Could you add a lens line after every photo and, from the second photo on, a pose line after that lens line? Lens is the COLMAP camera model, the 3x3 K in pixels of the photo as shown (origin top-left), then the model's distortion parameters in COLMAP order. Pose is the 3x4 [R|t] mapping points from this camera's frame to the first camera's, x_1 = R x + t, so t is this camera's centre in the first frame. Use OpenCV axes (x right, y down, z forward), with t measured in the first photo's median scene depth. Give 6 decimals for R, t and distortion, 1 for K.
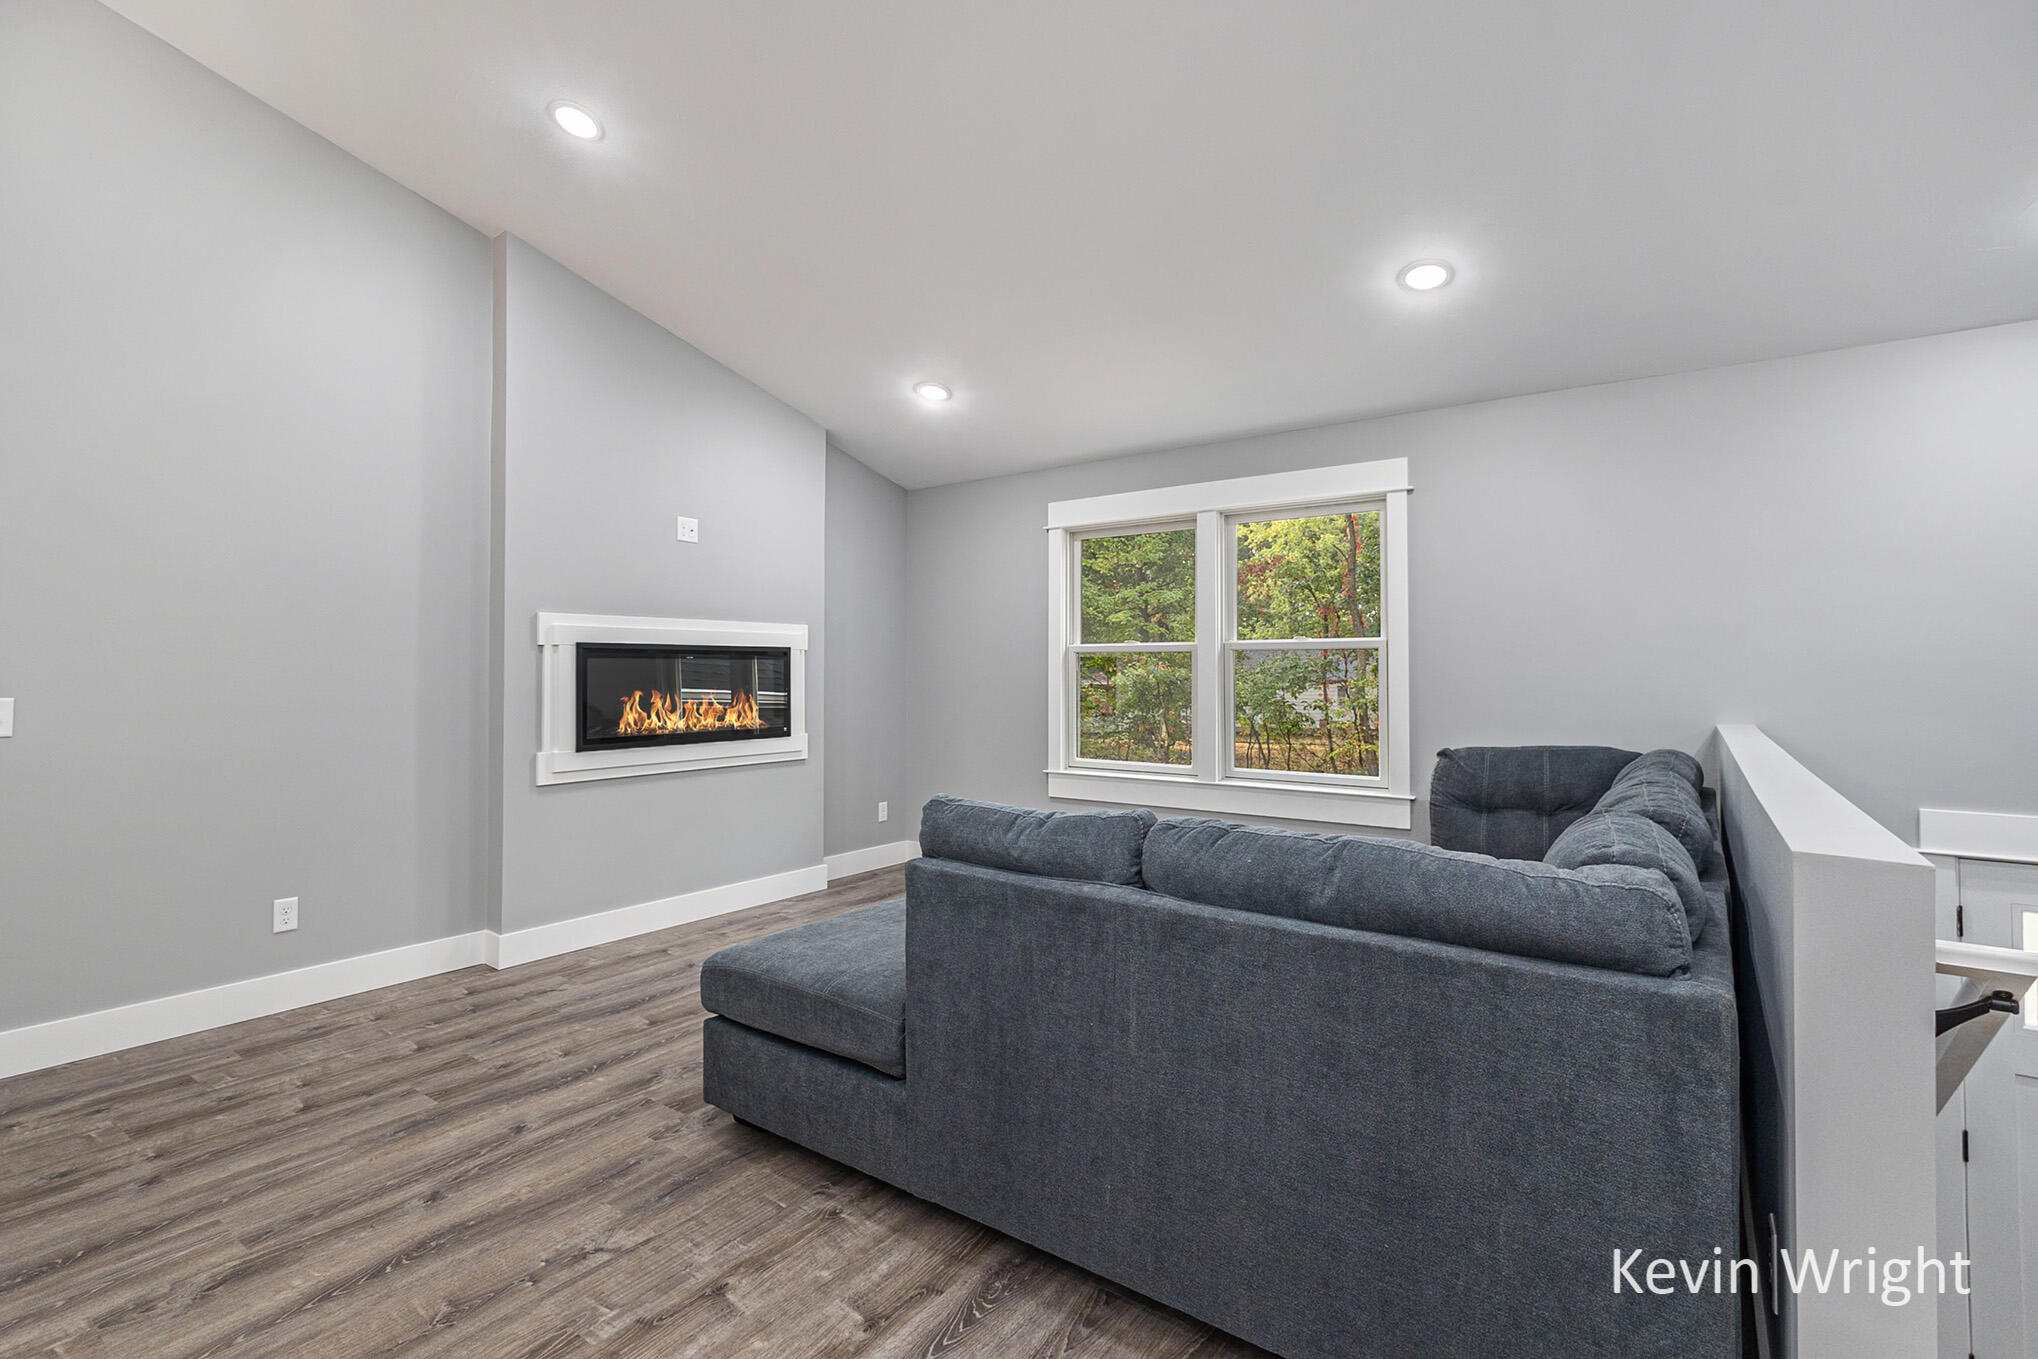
lens RADIAL K [[980.3, 0, 1009.3], [0, 980.3, 659.0], [0, 0, 1]] dist [0.000311, -0.001495]
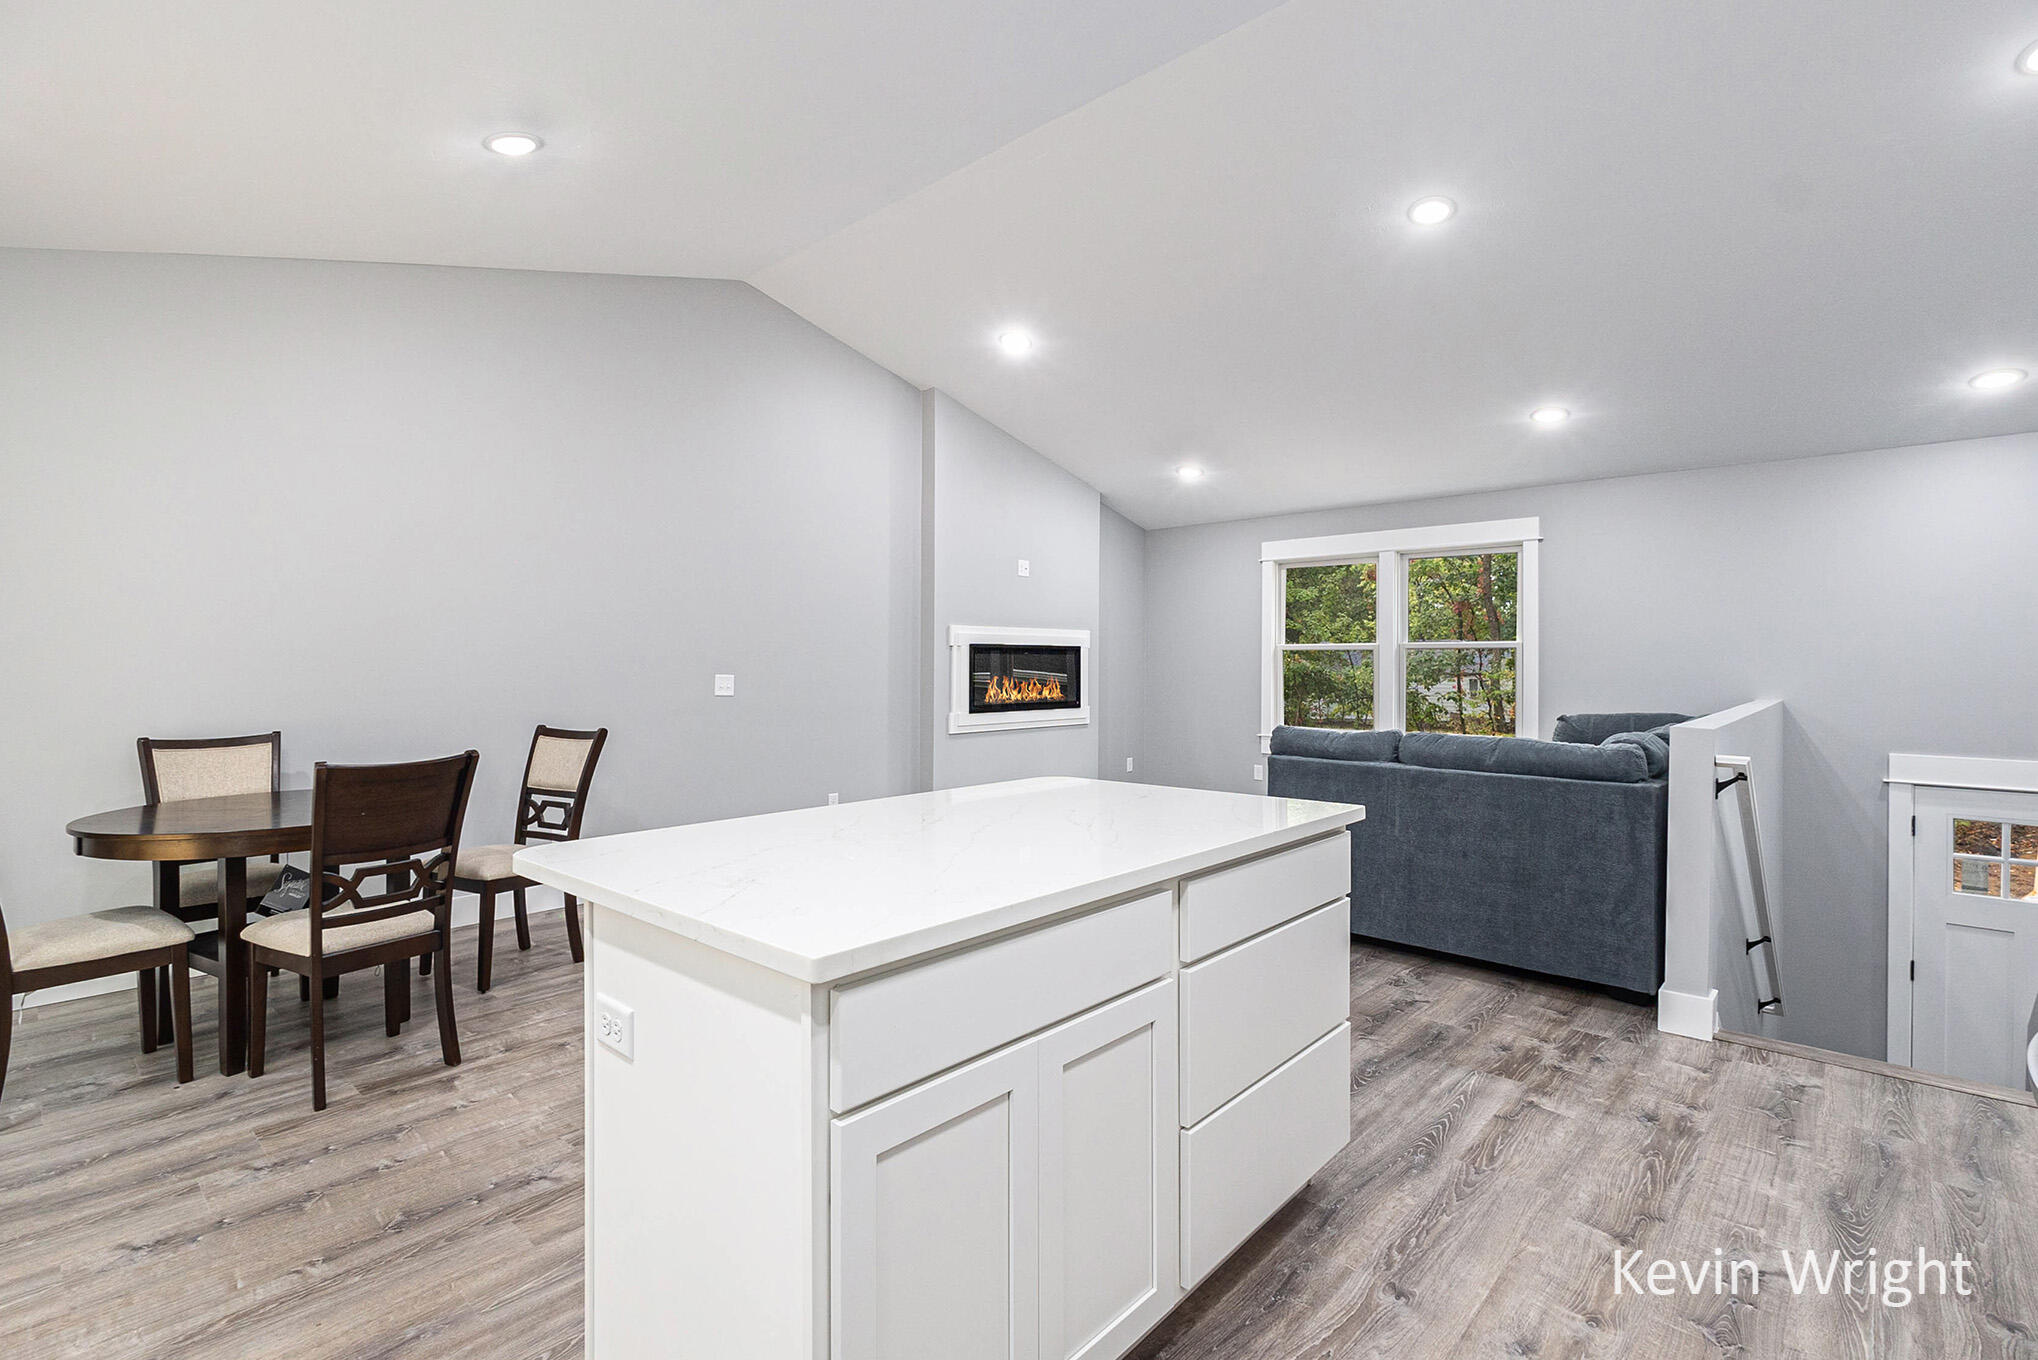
lens RADIAL K [[987.1, 0, 954.2], [0, 987.1, 669.8], [0, 0, 1]] dist [-0.011083, -0.000434]
pose [[0.987819, 0.005166, -0.155521, -0.201277], [-0.002140, 0.999805, 0.019622, -0.005922], [0.155592, -0.019050, 0.987638, -0.524902]]
